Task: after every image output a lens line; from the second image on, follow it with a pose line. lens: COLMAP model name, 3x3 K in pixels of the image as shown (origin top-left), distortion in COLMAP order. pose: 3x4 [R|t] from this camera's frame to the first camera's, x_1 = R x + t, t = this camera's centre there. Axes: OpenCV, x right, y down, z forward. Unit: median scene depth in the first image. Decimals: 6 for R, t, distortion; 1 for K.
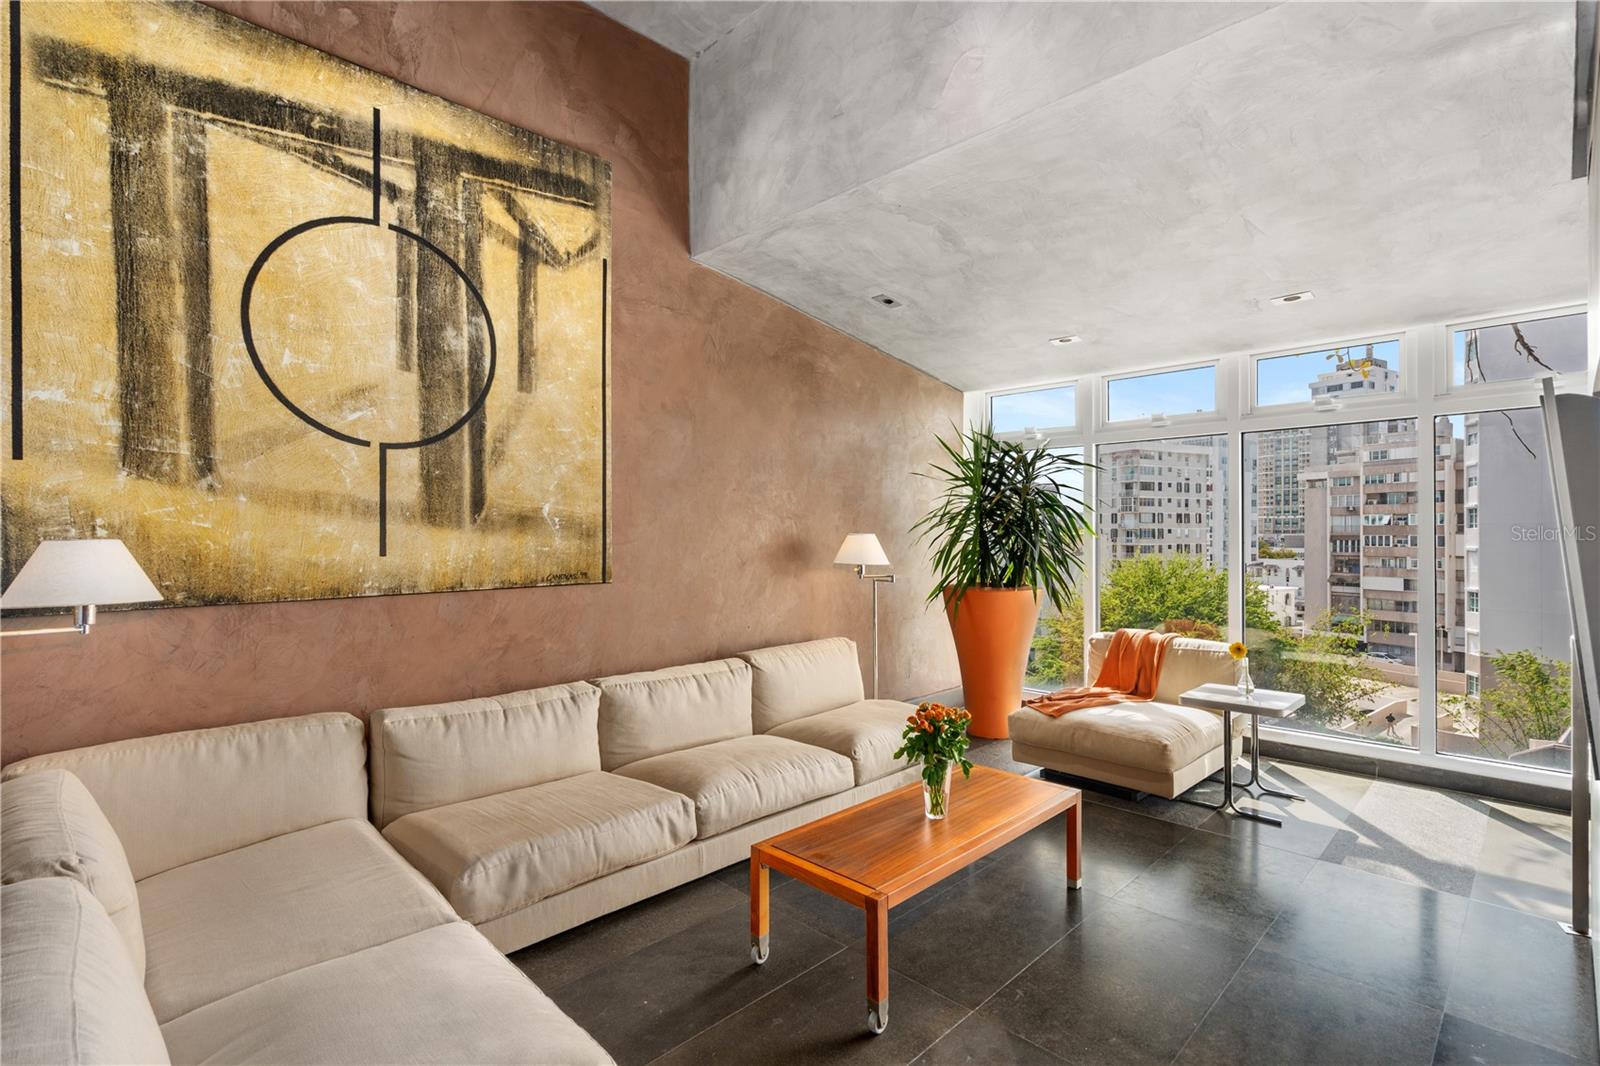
lens RADIAL K [[764.2, 0, 790.7], [0, 764.2, 534.5], [0, 0, 1]] dist [0.001174, 0.001610]
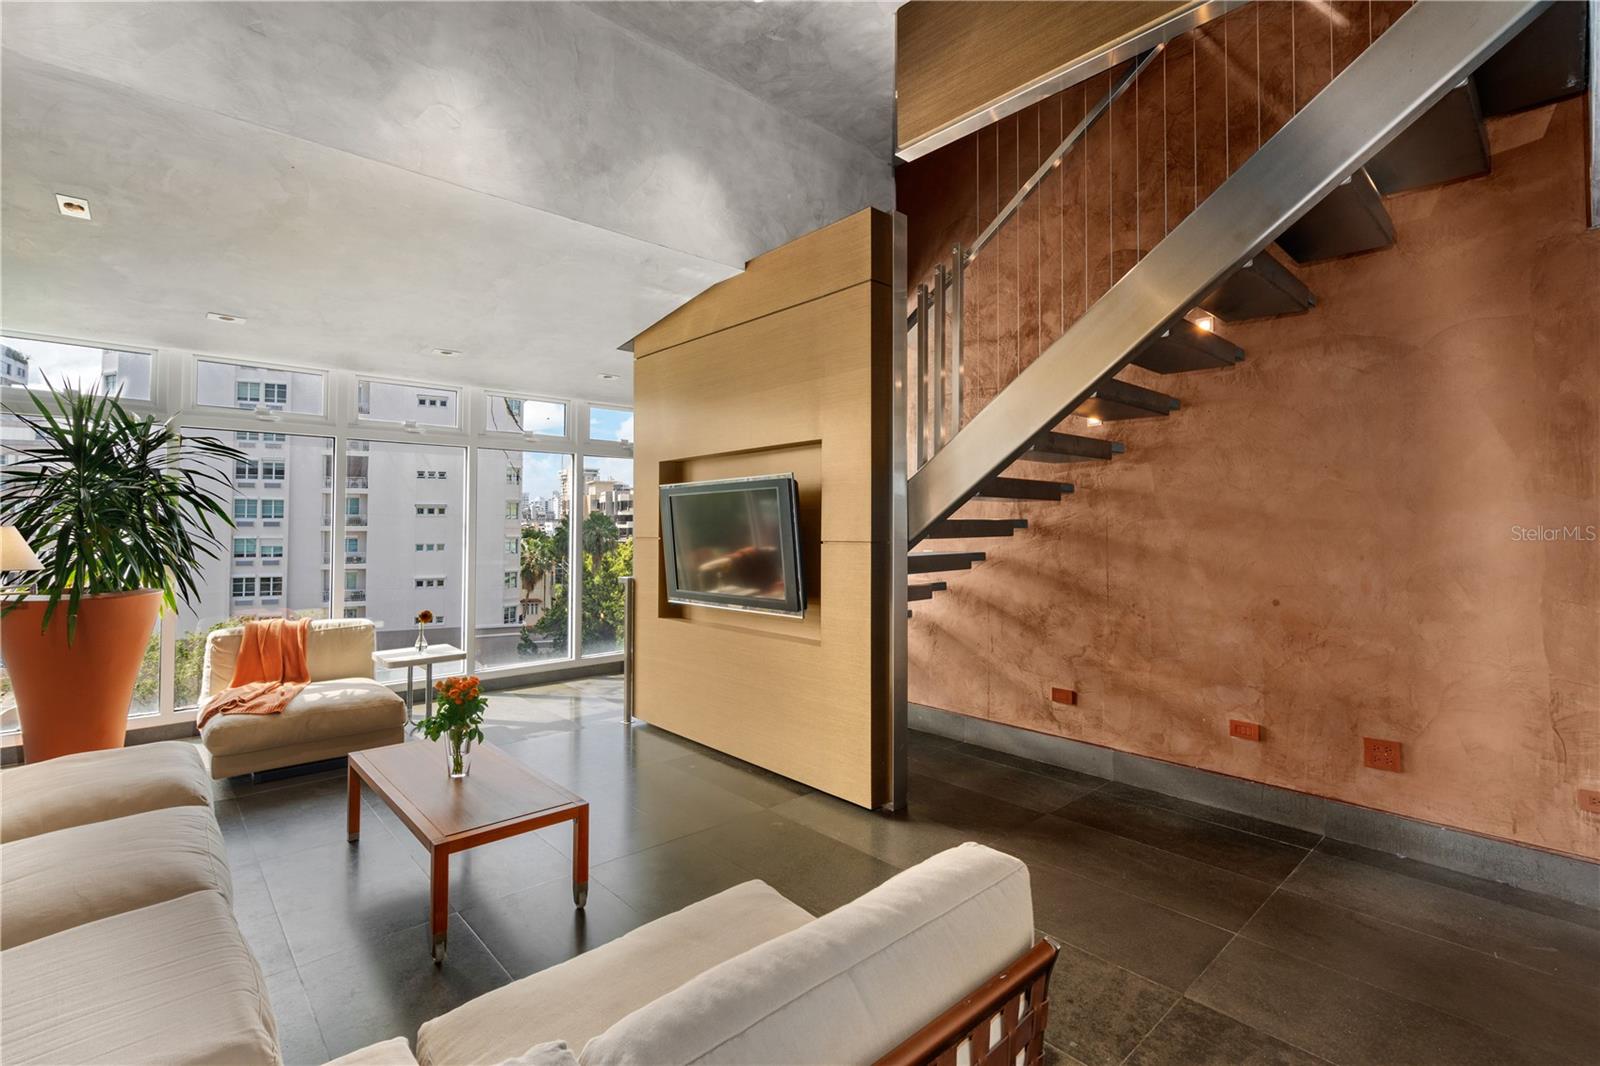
lens RADIAL K [[727.3, 0, 822.5], [0, 727.3, 513.7], [0, 0, 1]] dist [-0.006437, 0.003475]
pose [[0.024830, 0.015926, 0.999565, -0.732856], [-0.002483, 0.999871, -0.015869, -0.004765], [-0.999689, -0.002088, 0.024867, 0.357549]]
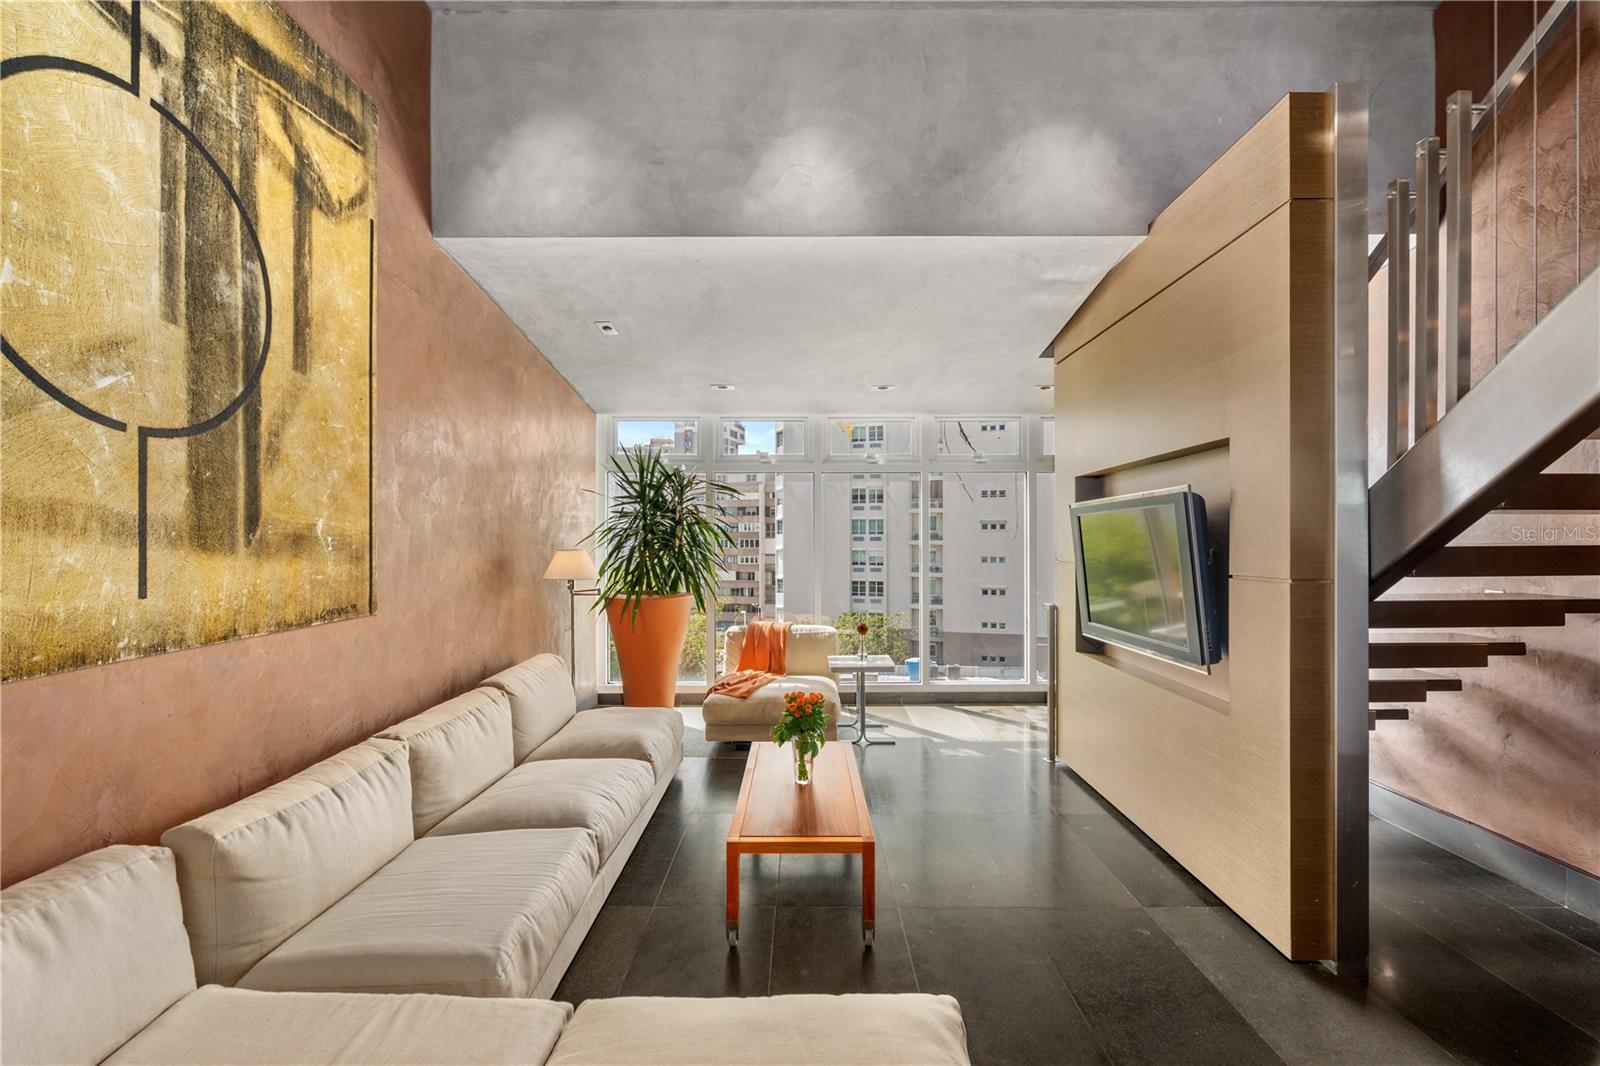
lens RADIAL K [[727.3, 0, 805.9], [0, 727.3, 540.5], [0, 0, 1]] dist [-0.006437, 0.003475]
pose [[0.702445, -0.002261, 0.711734, -0.536396], [0.000214, 0.999996, 0.002965, -0.021853], [-0.711738, -0.001930, 0.702443, 0.140896]]
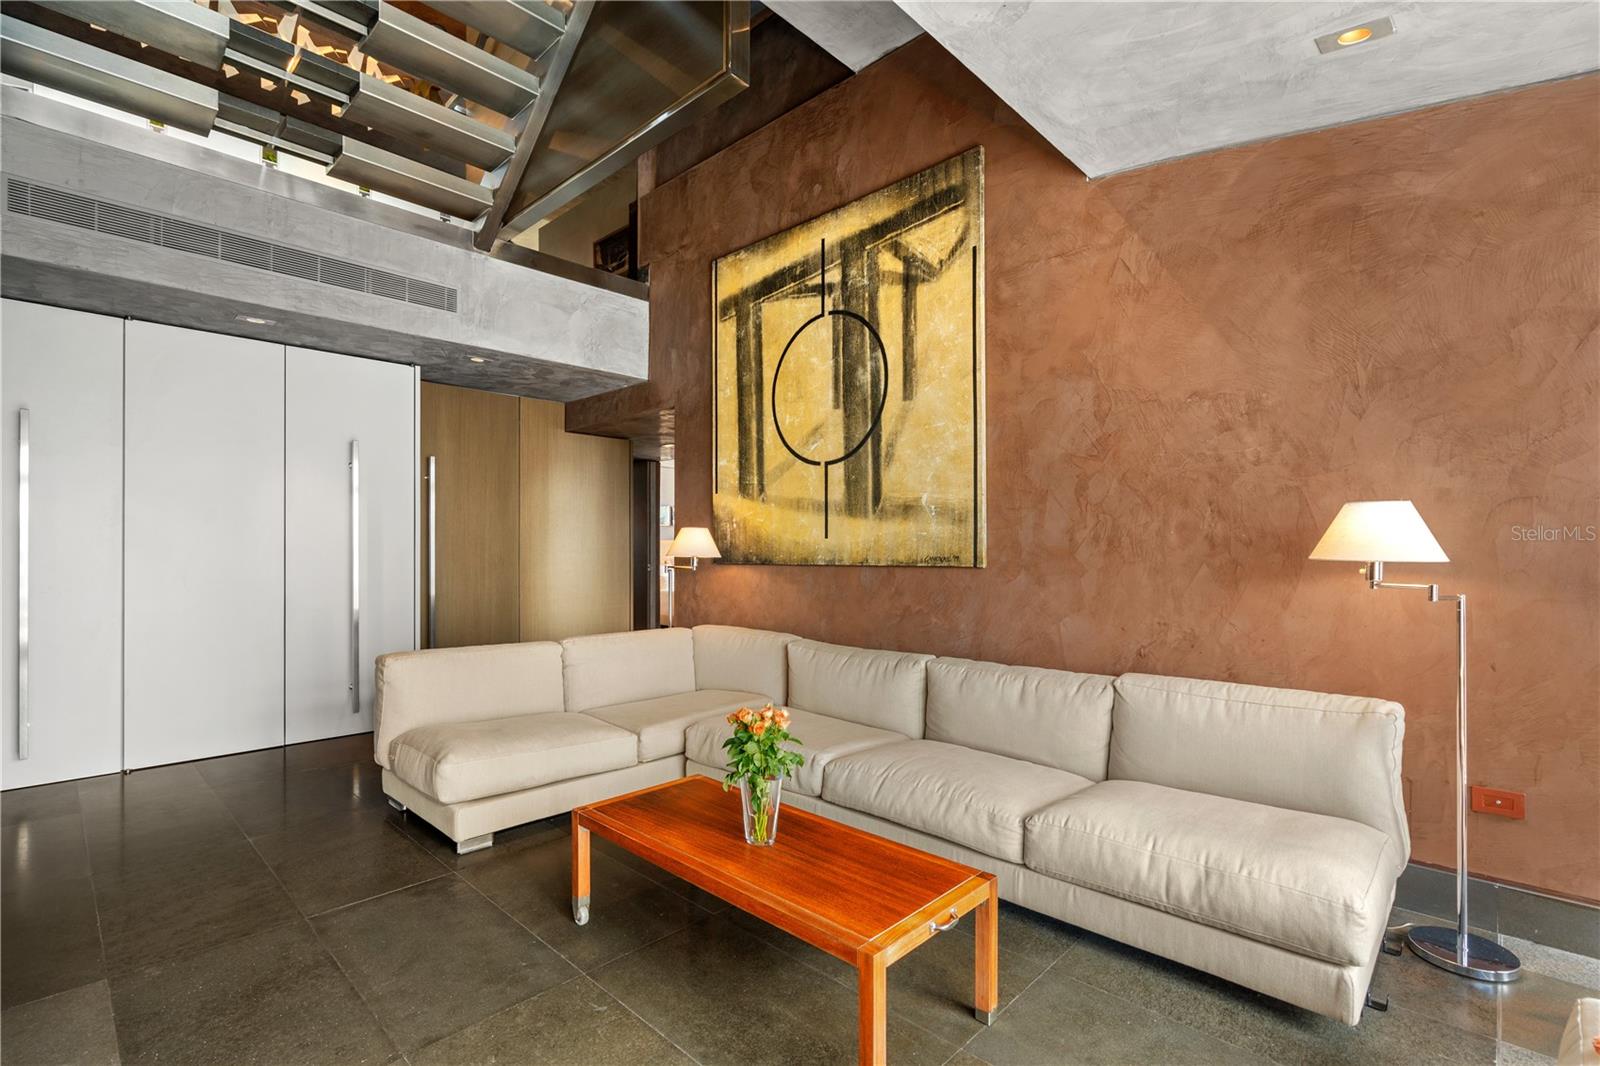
lens RADIAL K [[727.3, 0, 809.3], [0, 727.3, 546.4], [0, 0, 1]] dist [-0.006437, 0.003475]
pose [[0.031324, -0.001970, -0.999507, 0.807918], [-0.001770, 0.999996, -0.002026, 0.043652], [0.999508, 0.001833, 0.031321, 0.858321]]
